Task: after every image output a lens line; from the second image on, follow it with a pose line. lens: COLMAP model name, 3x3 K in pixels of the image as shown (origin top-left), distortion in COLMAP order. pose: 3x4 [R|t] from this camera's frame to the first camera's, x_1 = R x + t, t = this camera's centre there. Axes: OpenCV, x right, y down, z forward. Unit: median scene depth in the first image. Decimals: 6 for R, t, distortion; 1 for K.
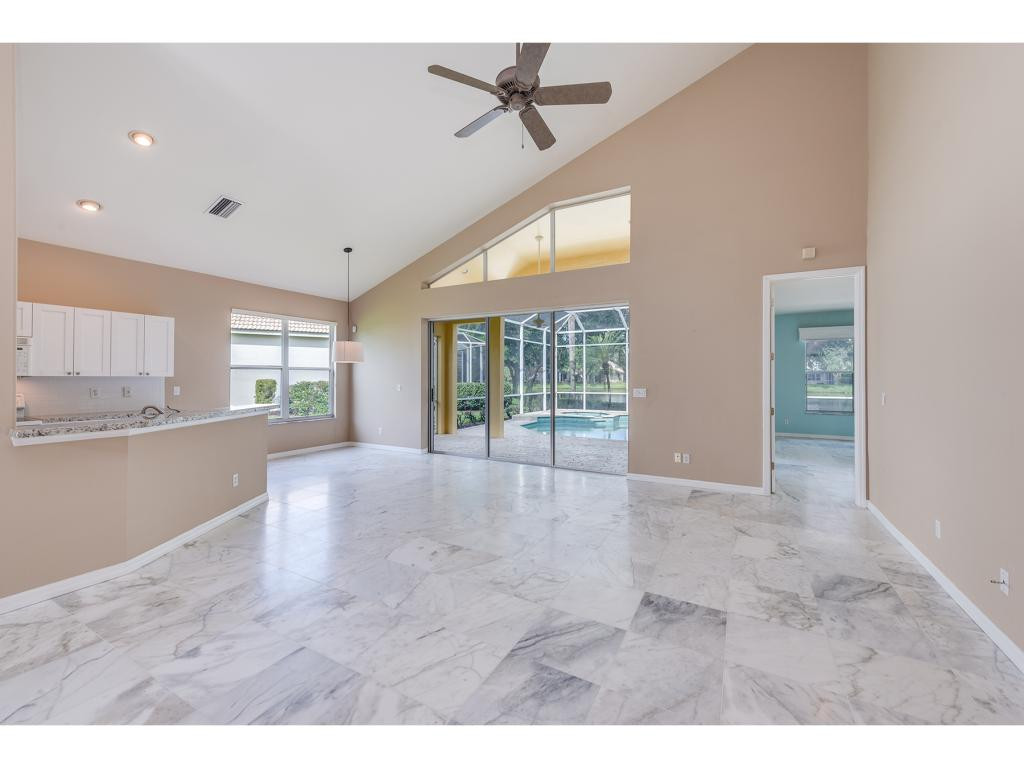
lens RADIAL K [[416.5, 0, 517.1], [0, 416.5, 377.8], [0, 0, 1]] dist [0.000461, -0.000146]
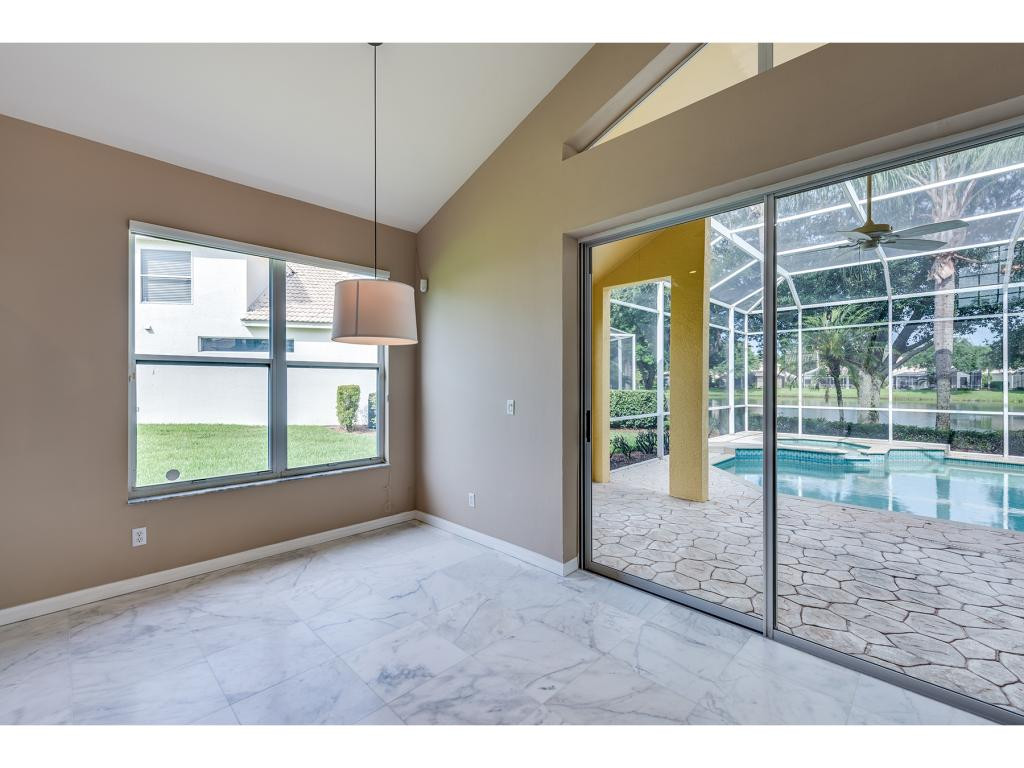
lens RADIAL K [[455.9, 0, 512.0], [0, 455.9, 384.0], [0, 0, 1]] dist [0.001827, -0.000201]
pose [[0.962010, -0.001580, -0.273011, -0.084792], [0.002146, 0.999996, 0.001776, 0.000132], [0.273007, -0.002294, 0.962009, 0.303762]]
